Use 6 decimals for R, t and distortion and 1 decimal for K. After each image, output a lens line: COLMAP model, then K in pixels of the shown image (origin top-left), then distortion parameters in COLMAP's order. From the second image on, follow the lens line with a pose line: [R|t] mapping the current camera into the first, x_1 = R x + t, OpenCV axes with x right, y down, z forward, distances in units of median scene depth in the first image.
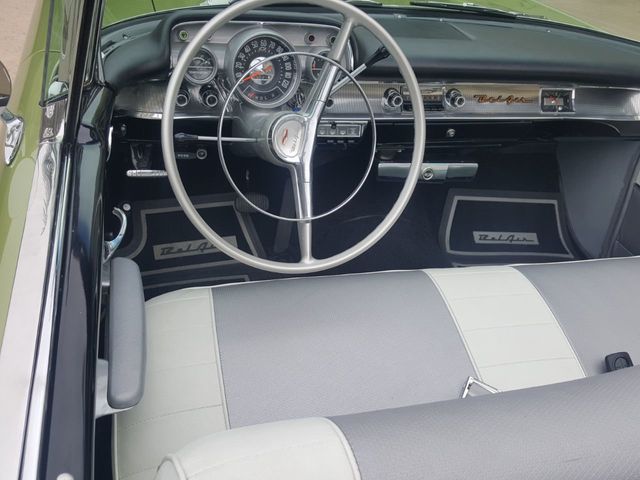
lens RADIAL K [[614.8, 0, 329.0], [0, 614.8, 243.9], [0, 0, 1]] dist [0.138093, -0.236950]
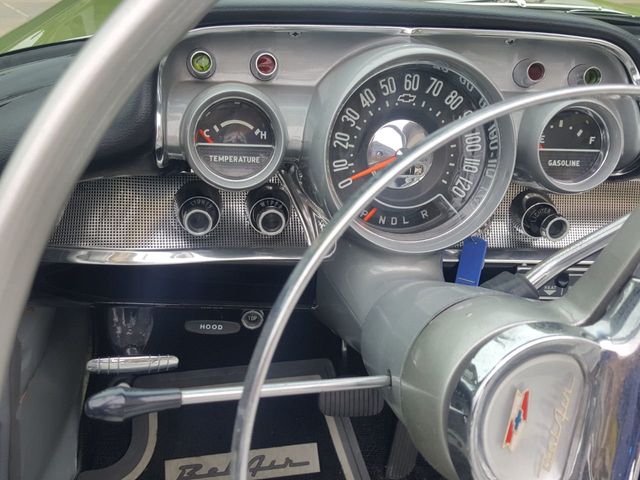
lens RADIAL K [[614.8, 0, 329.0], [0, 614.8, 243.9], [0, 0, 1]] dist [0.138093, -0.236950]
pose [[0.988664, 0.033467, -0.146369, -0.093395], [-0.048299, 0.993916, -0.098985, -0.183040], [0.142166, 0.104932, 0.984265, 0.622181]]
